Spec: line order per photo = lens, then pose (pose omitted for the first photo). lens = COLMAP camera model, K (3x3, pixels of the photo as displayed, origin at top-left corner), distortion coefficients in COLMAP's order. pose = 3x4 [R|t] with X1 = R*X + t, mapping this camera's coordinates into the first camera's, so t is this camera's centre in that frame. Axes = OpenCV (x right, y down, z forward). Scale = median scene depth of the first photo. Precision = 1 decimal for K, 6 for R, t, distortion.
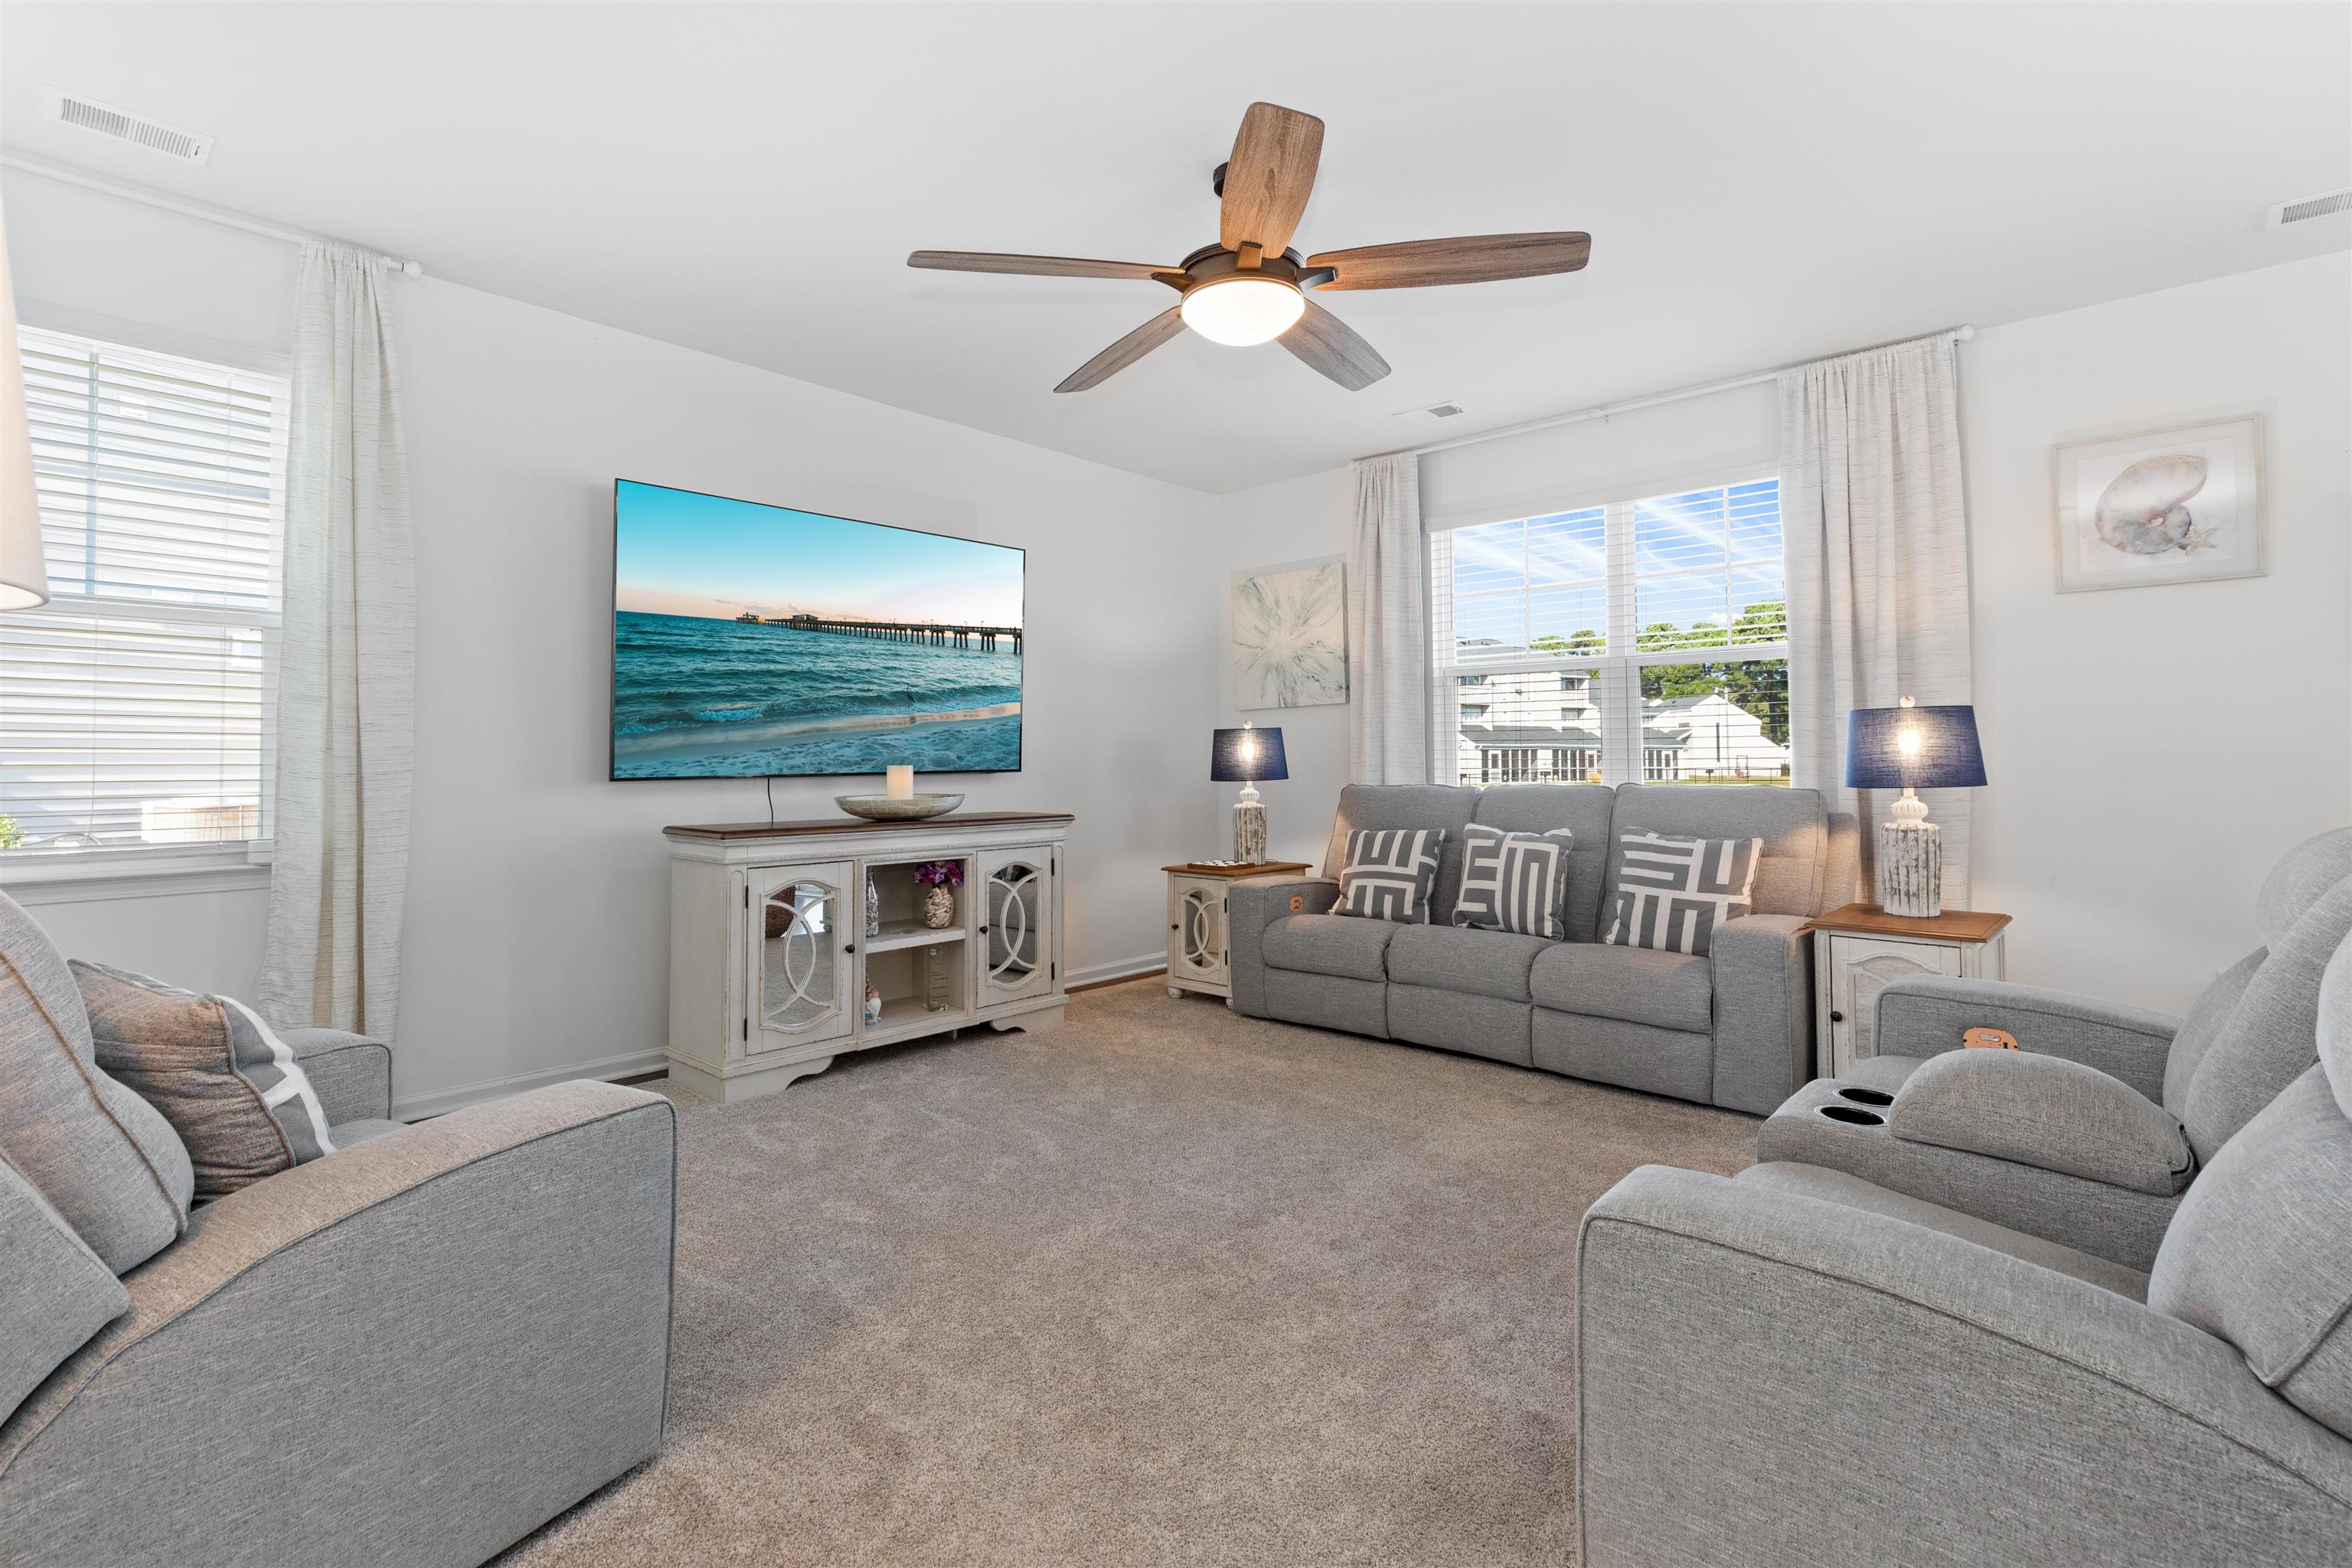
lens RADIAL K [[1080.9, 0, 1155.7], [0, 1080.9, 716.3], [0, 0, 1]] dist [-0.001700, -0.000050]
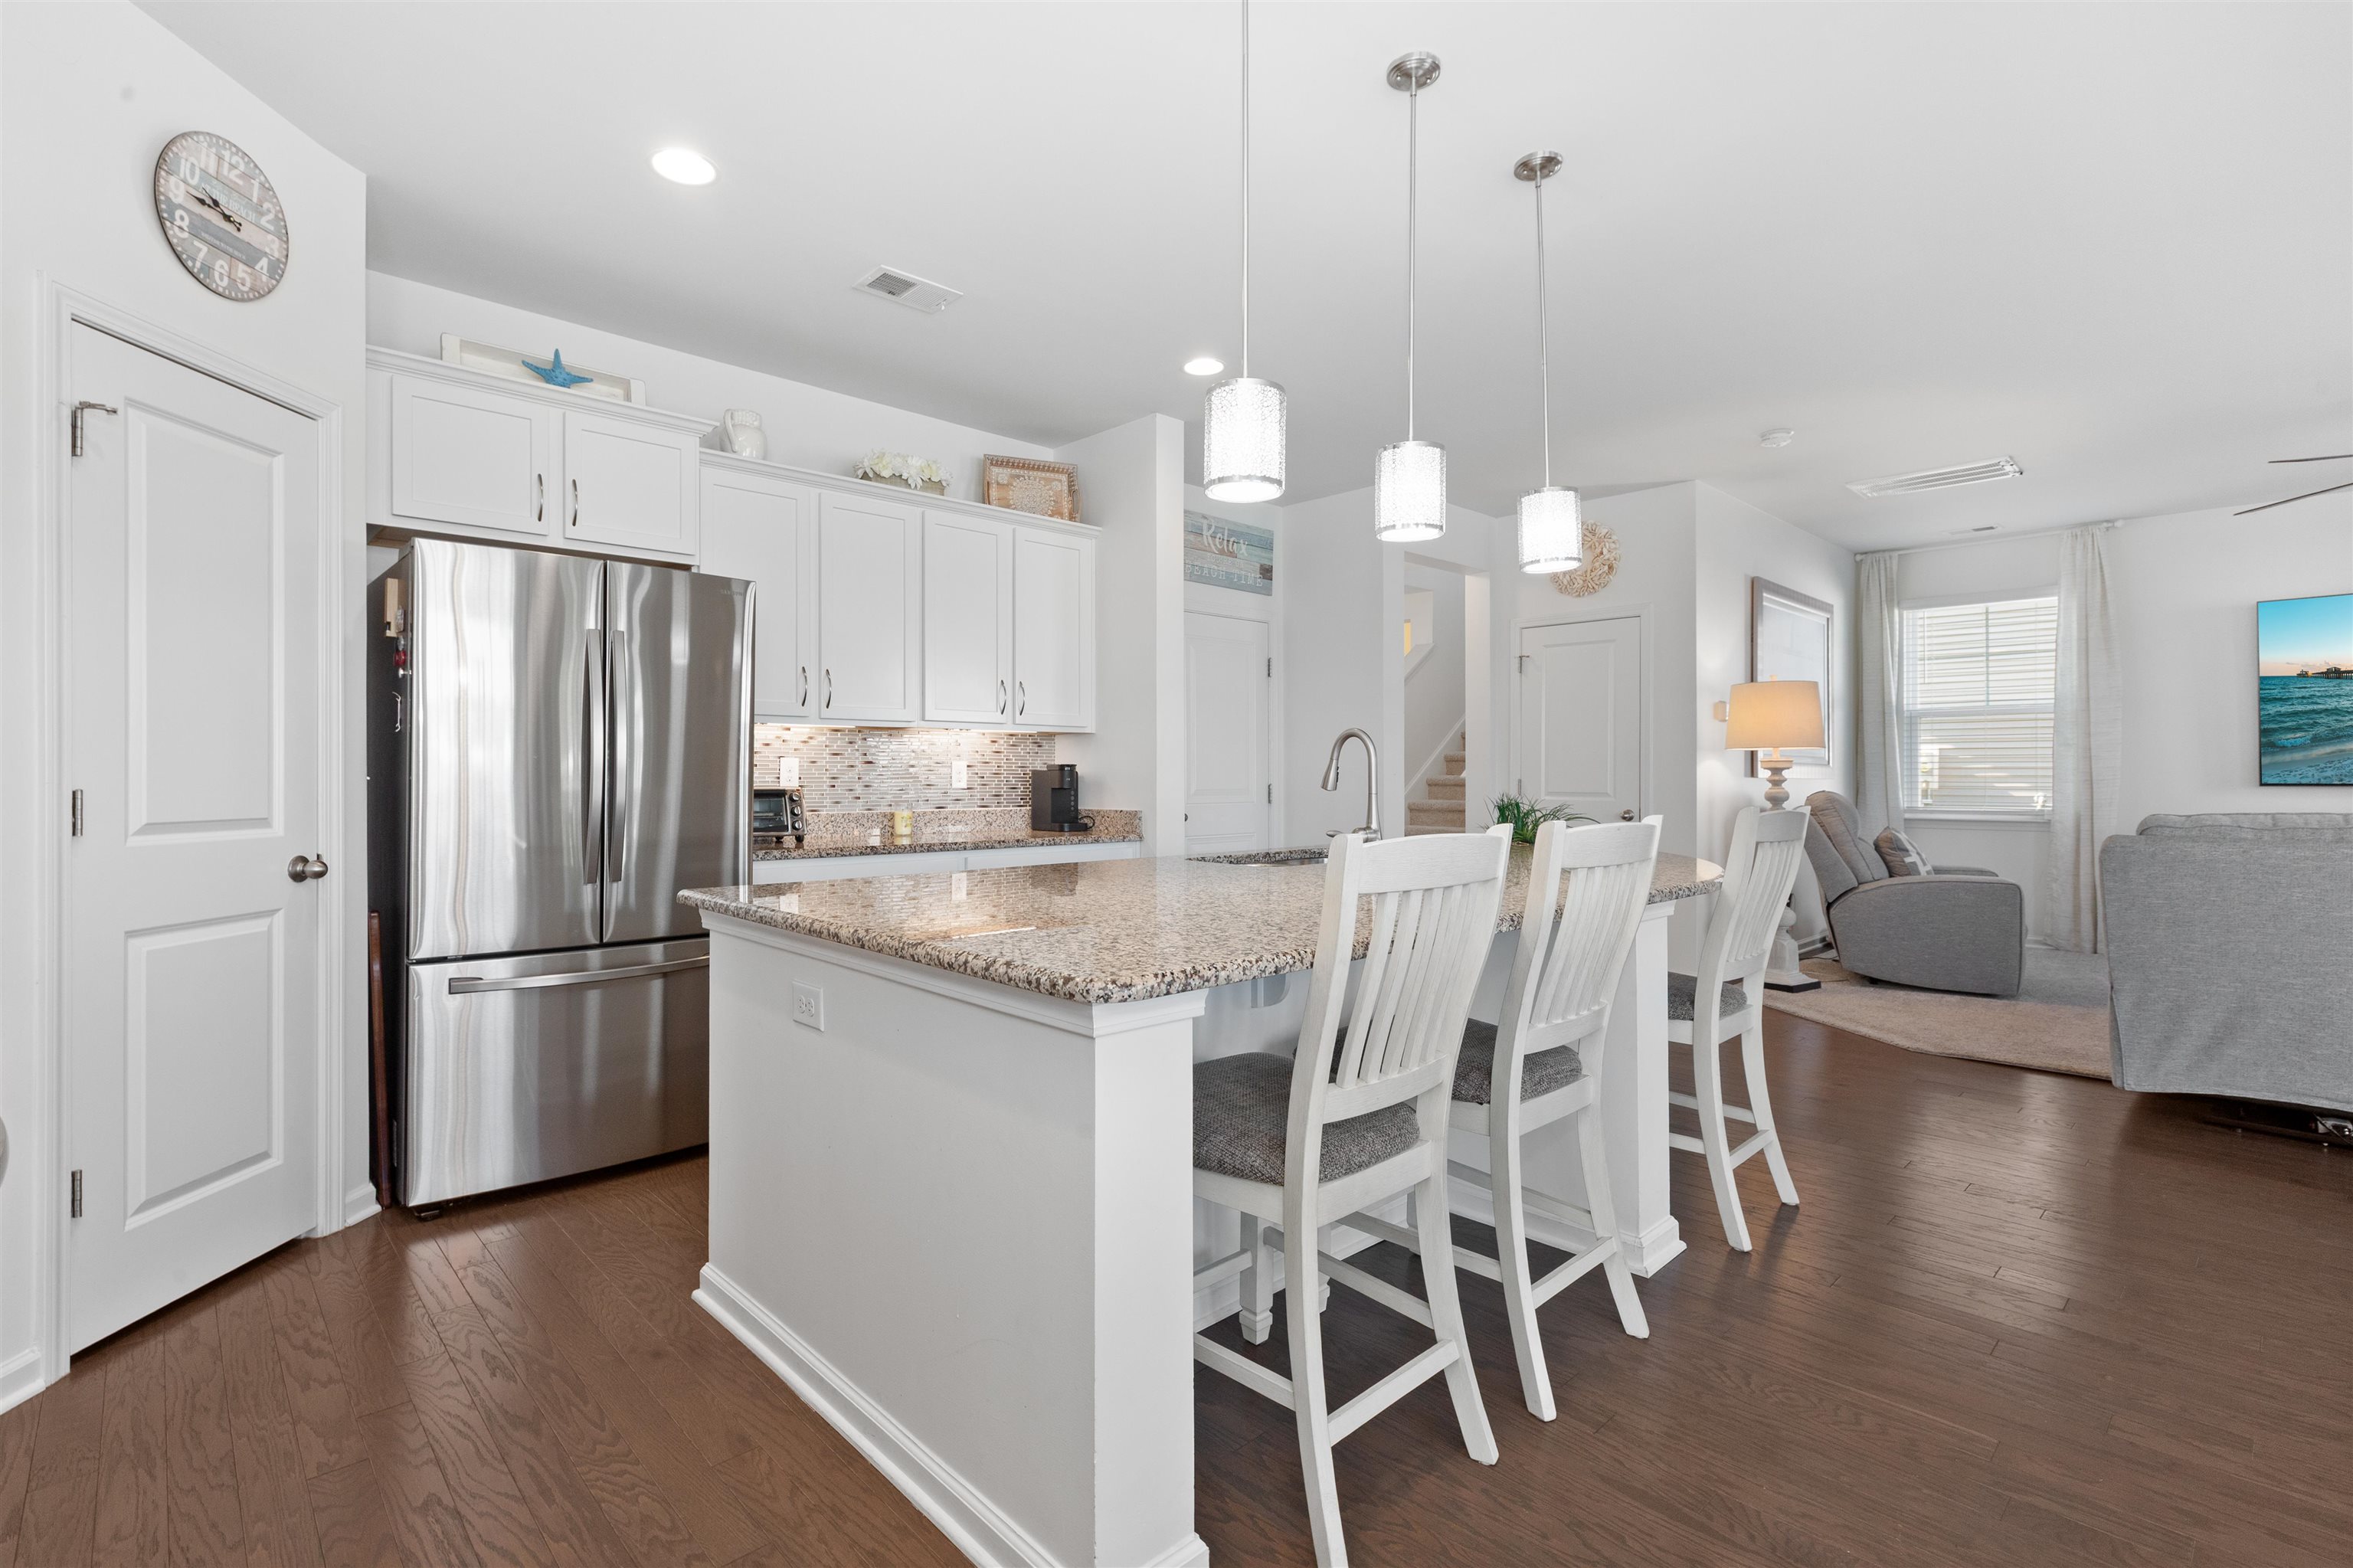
lens RADIAL K [[1089.2, 0, 1133.1], [0, 1089.2, 771.1], [0, 0, 1]] dist [0.005258, -0.000482]
pose [[-0.073531, -0.001096, -0.997292, 1.076589], [0.040910, 0.999154, -0.004115, -0.021336], [0.996454, -0.041102, -0.073424, -0.481329]]
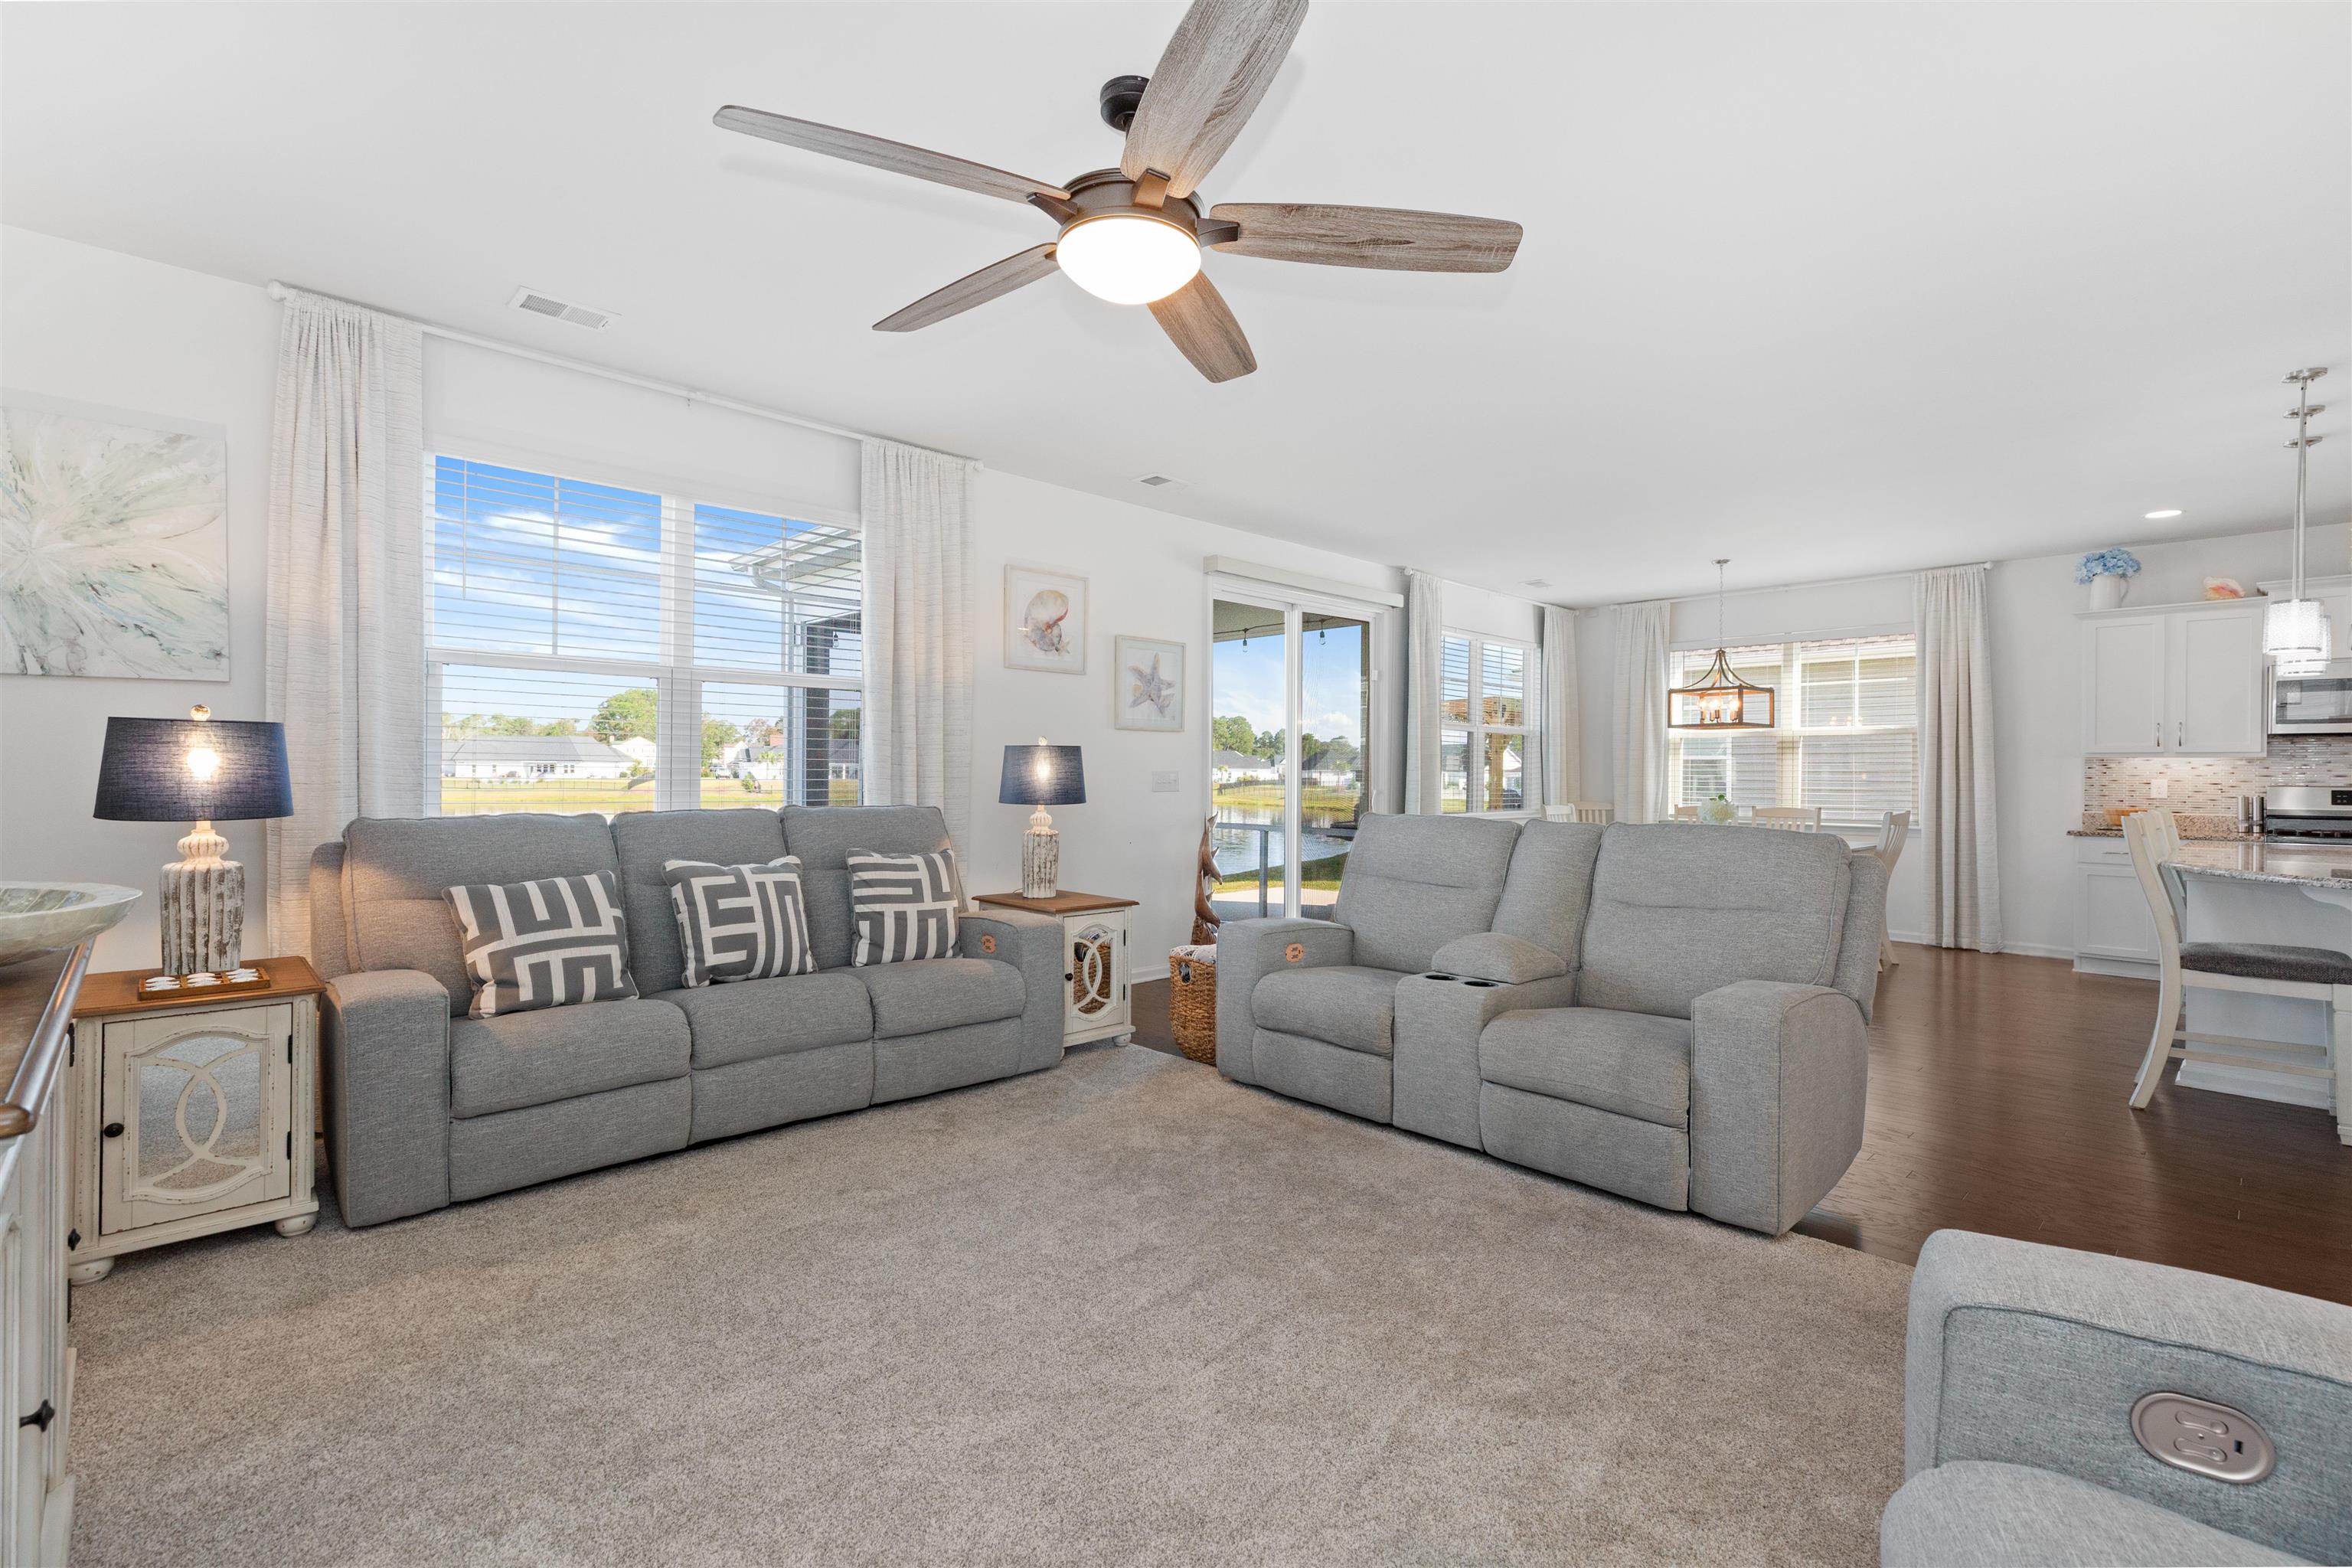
lens RADIAL K [[1057.5, 0, 1172.1], [0, 1057.5, 775.3], [0, 0, 1]] dist [-0.000532, 0.001619]
pose [[0.051698, 0.004980, 0.998650, -0.480247], [-0.049392, 0.998777, -0.002424, 0.018918], [-0.997441, -0.049200, 0.051881, 0.585672]]
